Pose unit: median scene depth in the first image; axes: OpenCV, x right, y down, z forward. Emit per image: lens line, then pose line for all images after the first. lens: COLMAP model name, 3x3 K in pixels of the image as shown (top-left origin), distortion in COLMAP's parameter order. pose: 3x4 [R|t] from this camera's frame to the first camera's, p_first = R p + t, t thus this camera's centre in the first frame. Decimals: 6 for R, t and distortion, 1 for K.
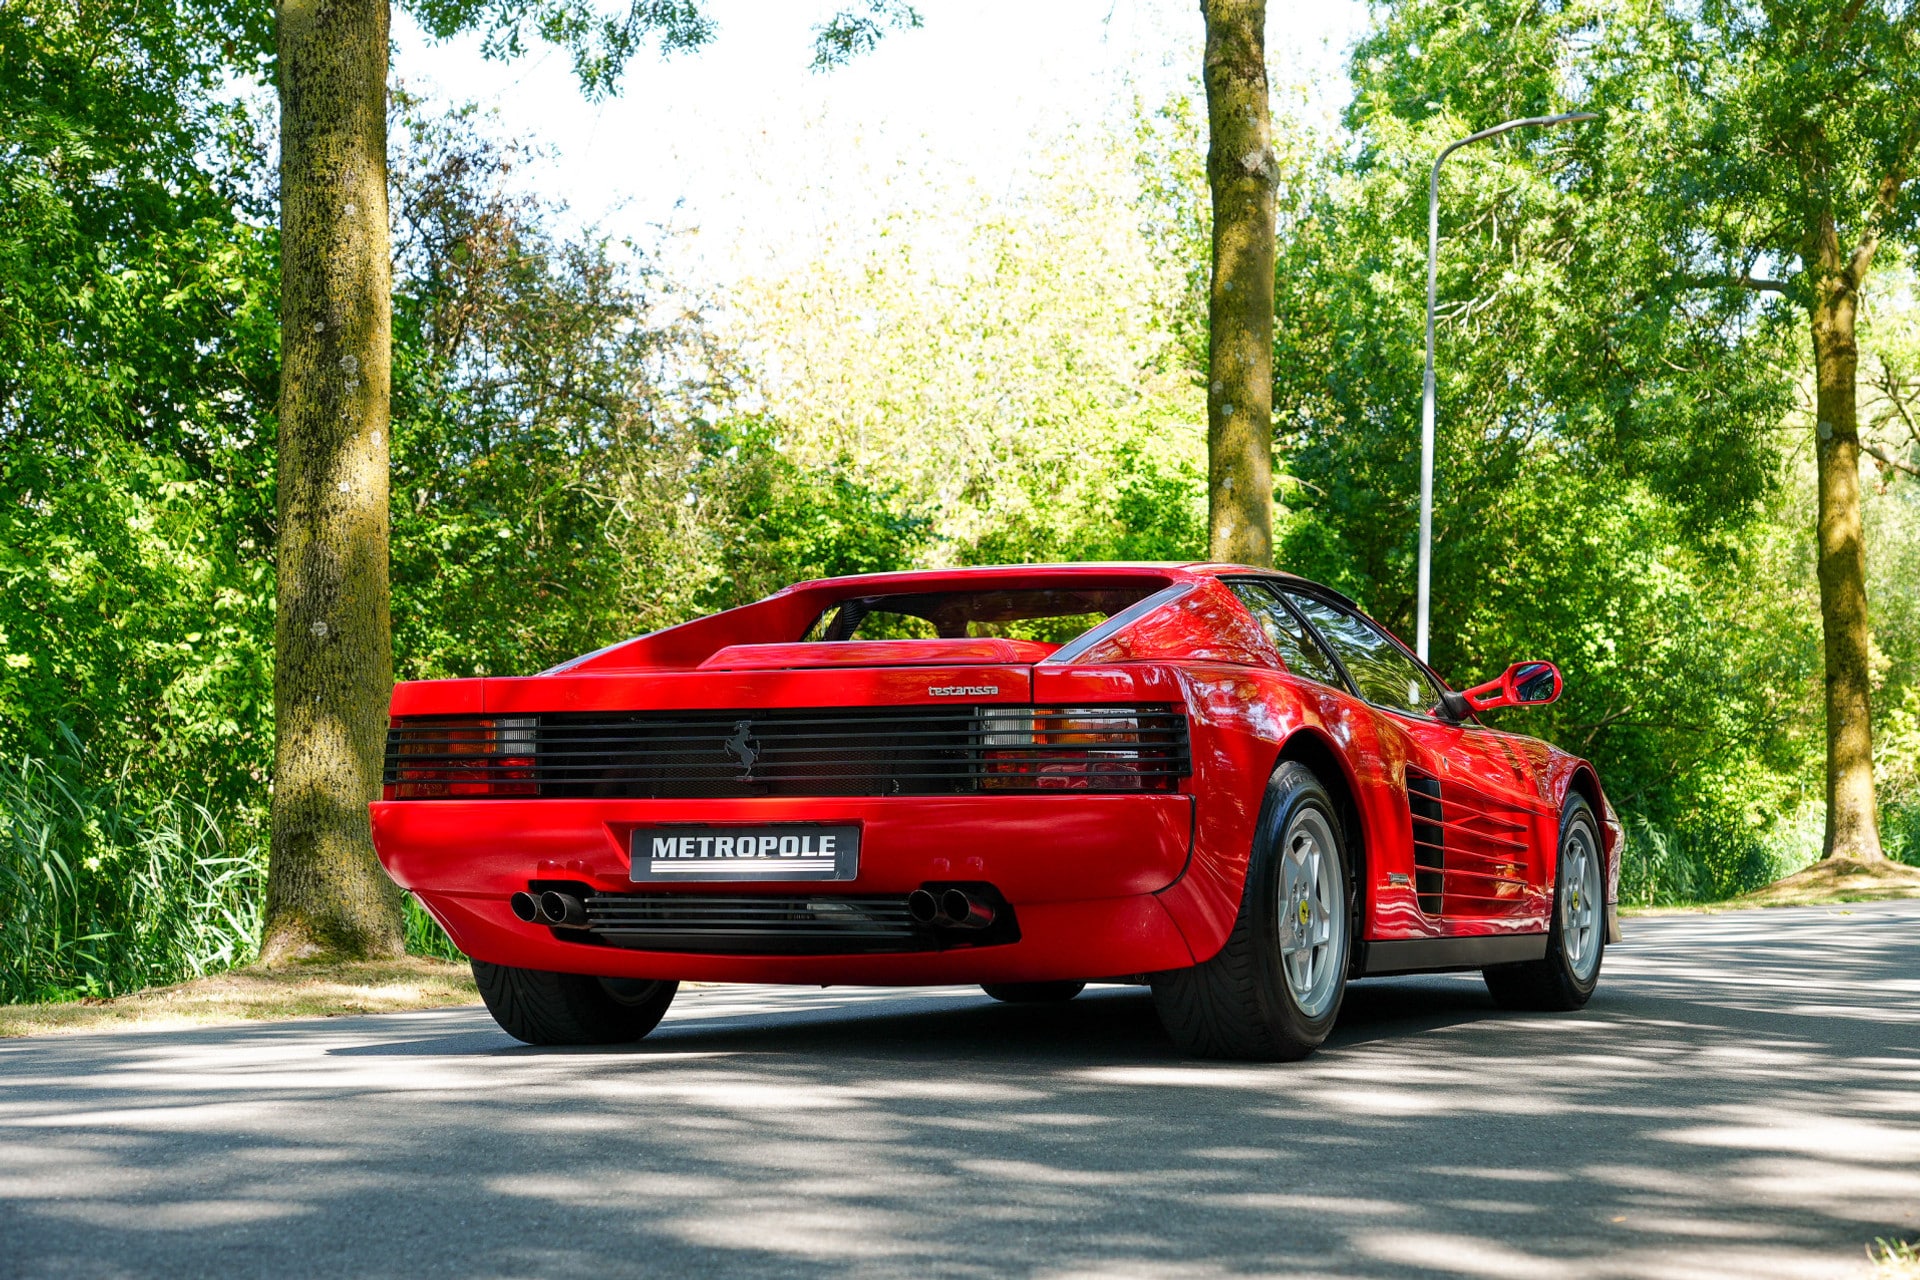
lens RADIAL K [[3658.9, 0, 956.5], [0, 3658.9, 683.1], [0, 0, 1]] dist [0.025743, -1.637383]
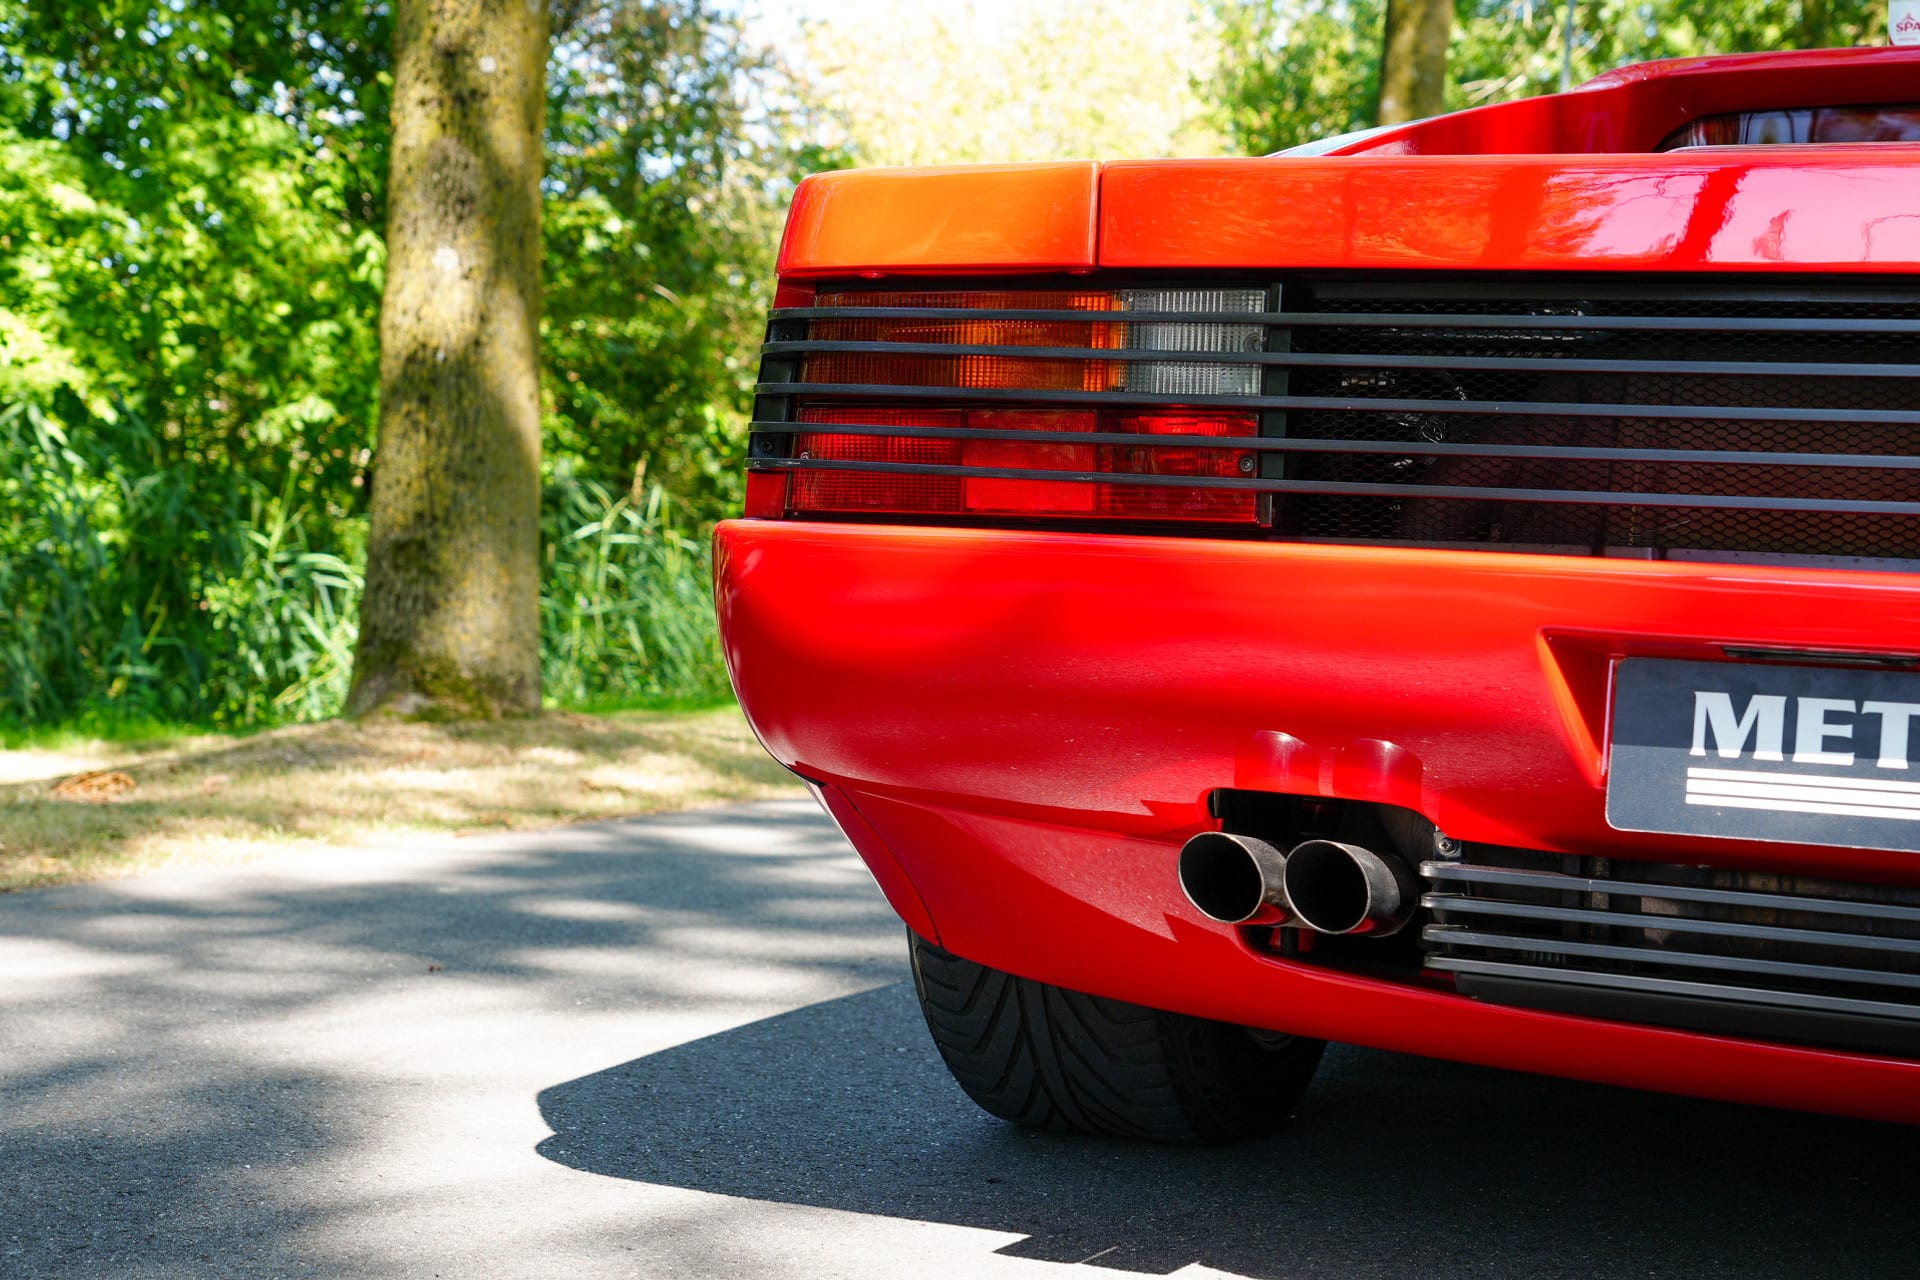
lens RADIAL K [[3220.8, 0, 960.0], [0, 3220.8, 640.0], [0, 0, 1]] dist [0.006784, 0.032727]
pose [[0.998606, 0.052662, 0.003698, -0.142931], [-0.052792, 0.996194, 0.069357, 0.022394], [-0.000031, -0.069456, 0.997585, 0.722873]]
